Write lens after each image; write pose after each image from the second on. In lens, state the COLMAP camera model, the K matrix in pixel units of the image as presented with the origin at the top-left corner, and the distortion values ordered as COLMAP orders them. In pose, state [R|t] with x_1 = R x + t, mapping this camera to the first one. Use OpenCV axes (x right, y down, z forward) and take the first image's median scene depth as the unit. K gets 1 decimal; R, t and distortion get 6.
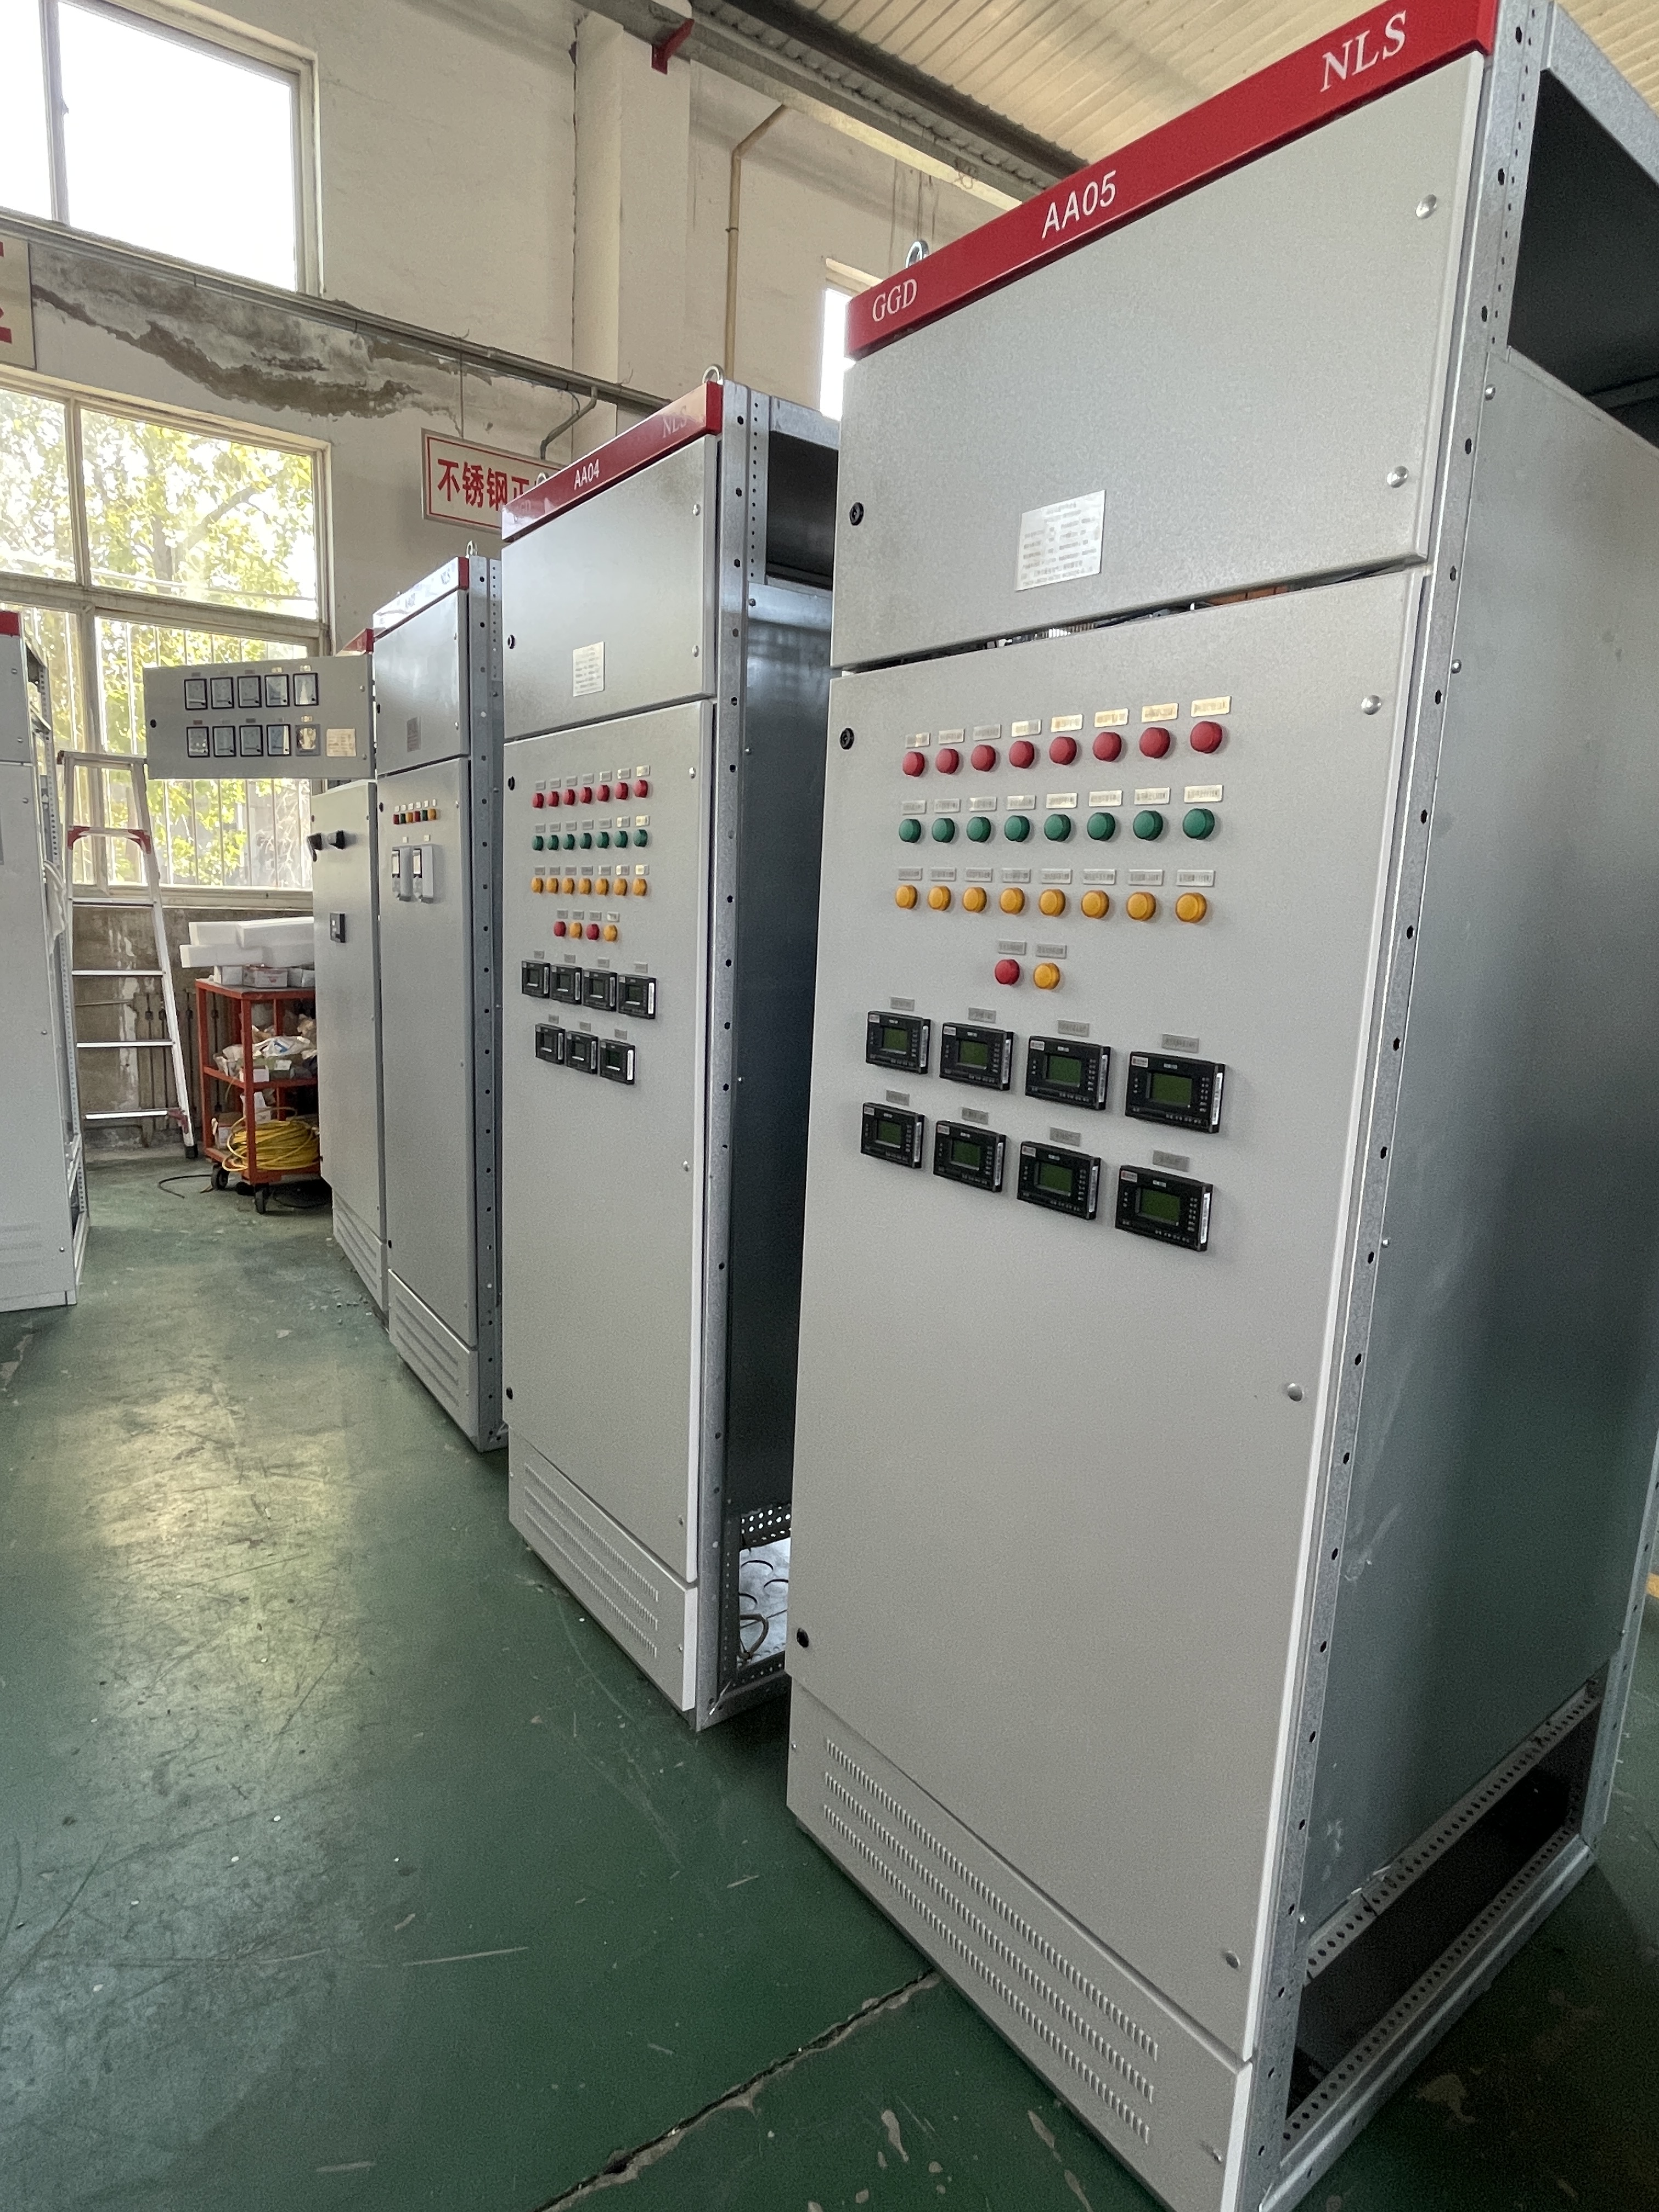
lens RADIAL K [[1298.8, 0, 826.2], [0, 1298.8, 1104.8], [0, 0, 1]] dist [-0.014004, 0.001398]
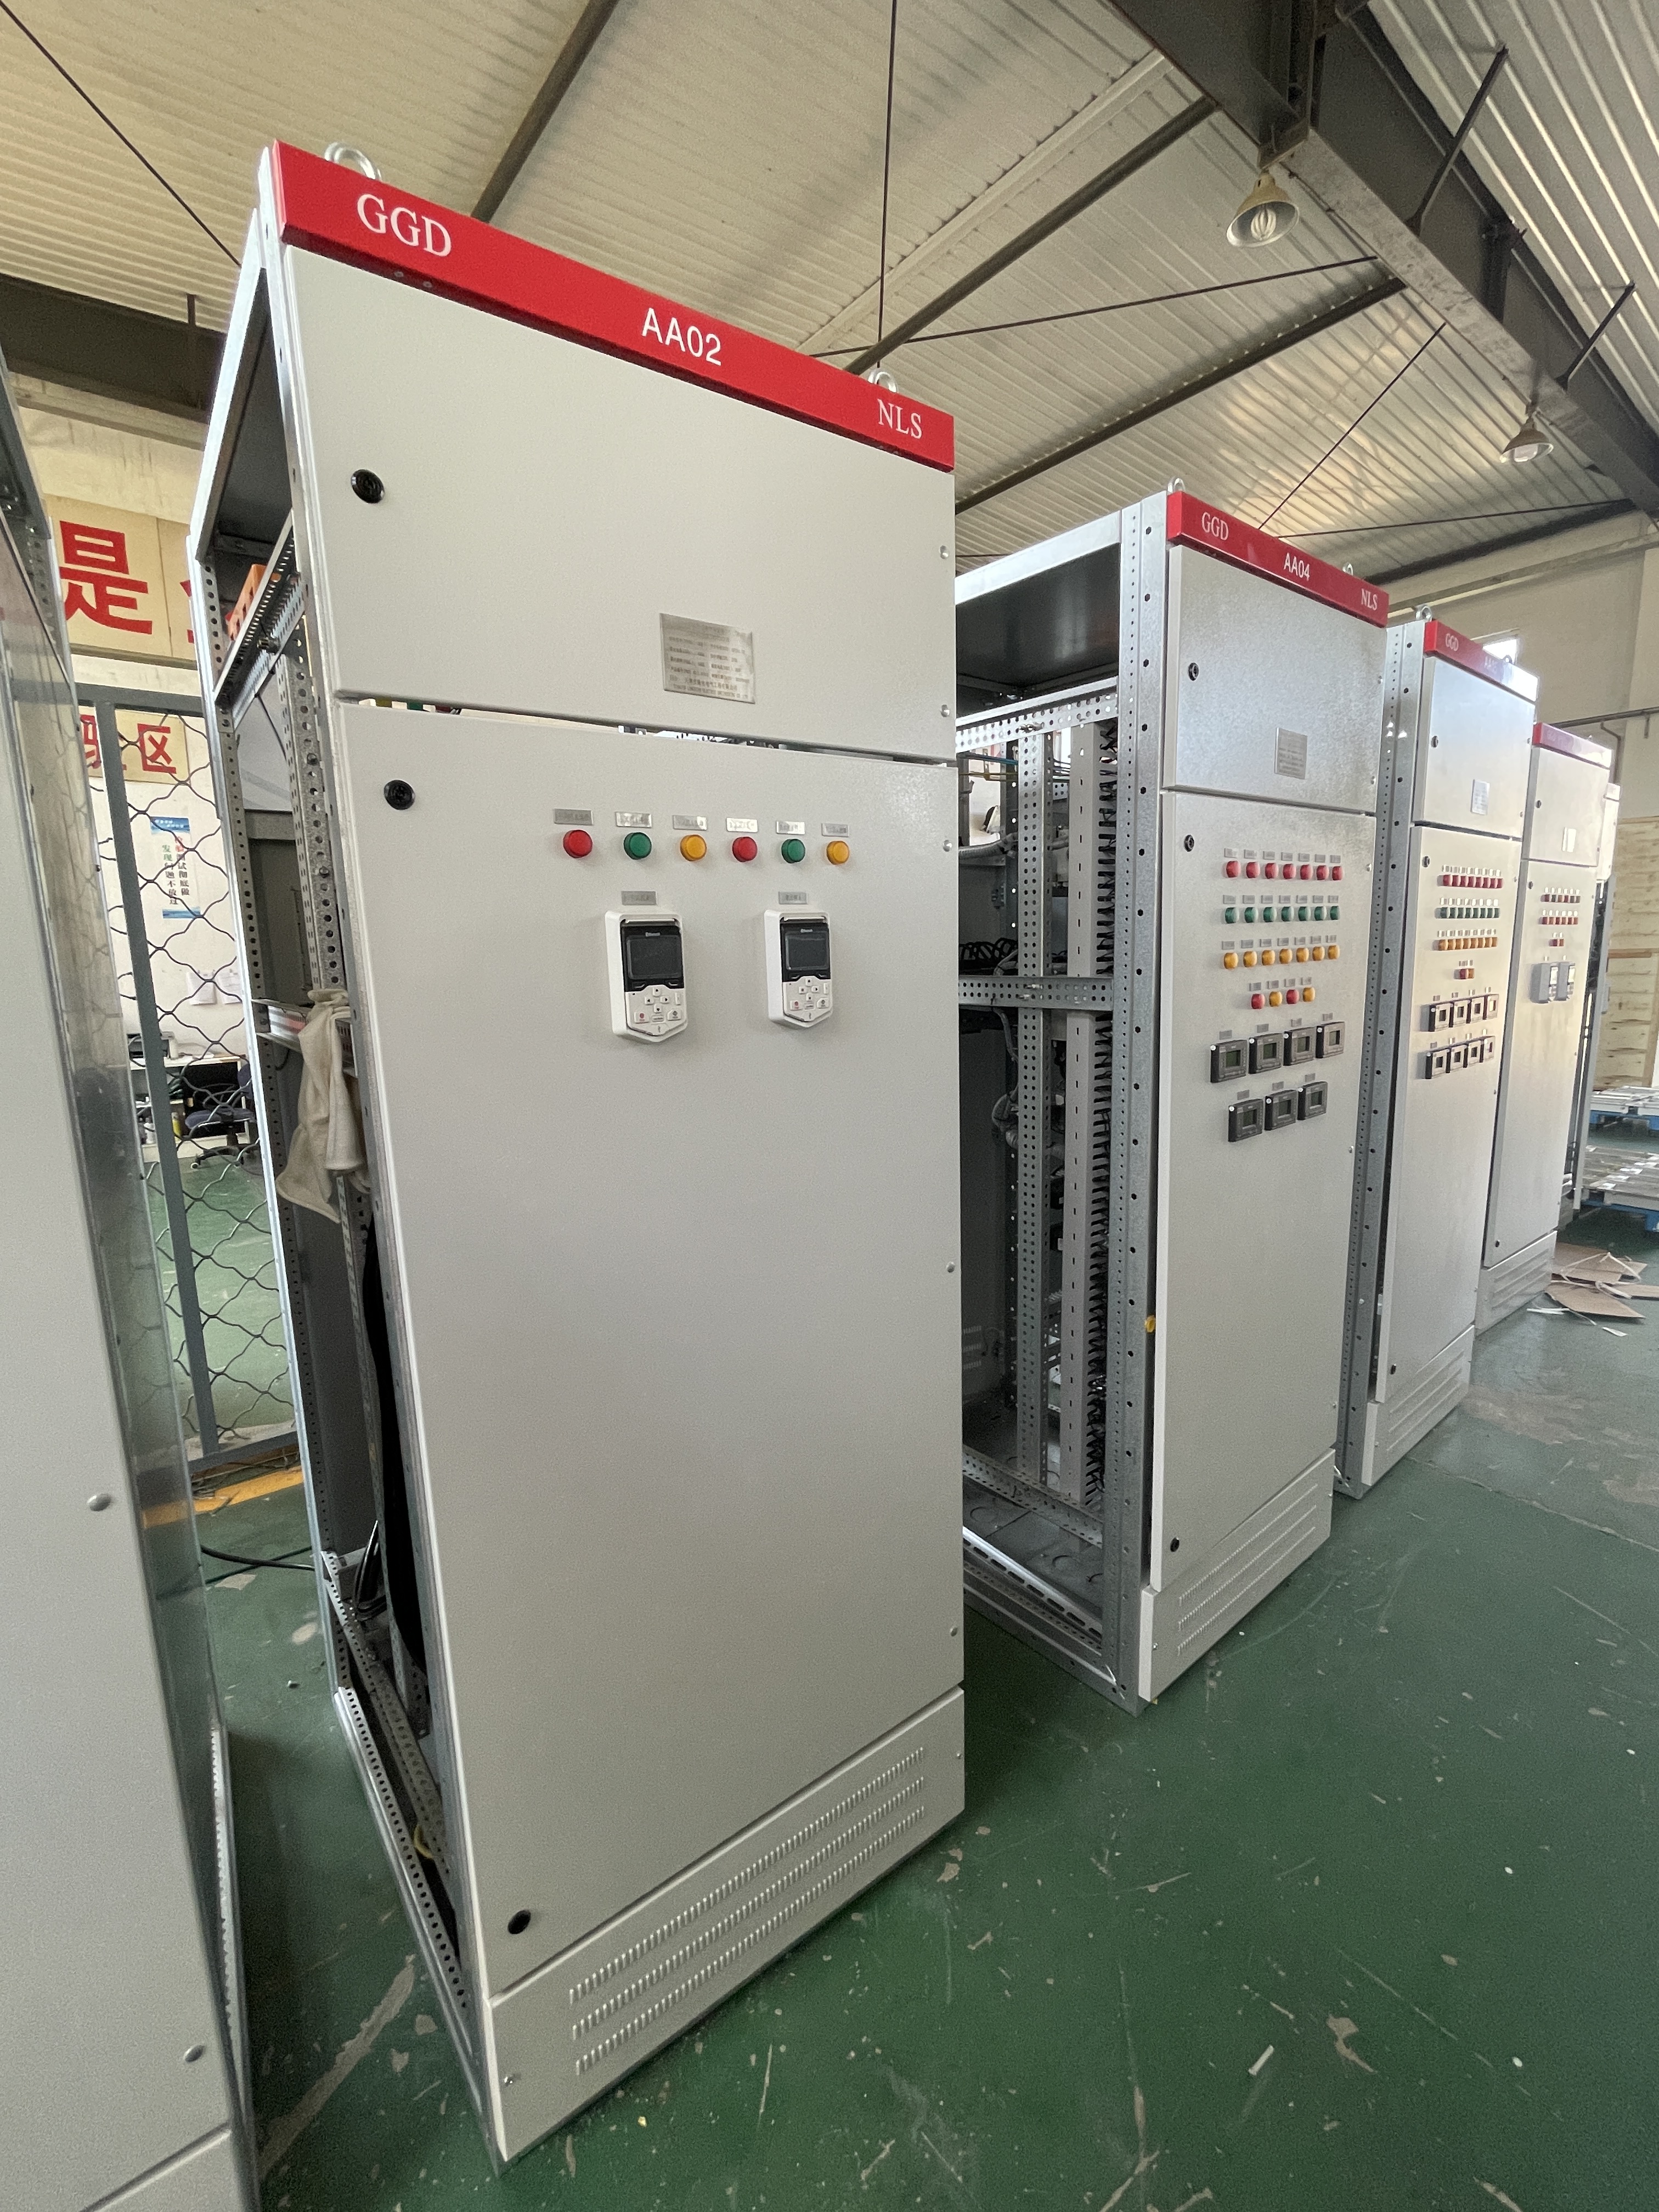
lens RADIAL K [[930.9, 0, 832.4], [0, 930.9, 1122.7], [0, 0, 1]] dist [0.010650, 0.000031]
pose [[0.017842, -0.189806, 0.981659, -0.951906], [0.207001, 0.961245, 0.182097, -0.247395], [-0.978178, 0.199956, 0.056440, 1.312741]]
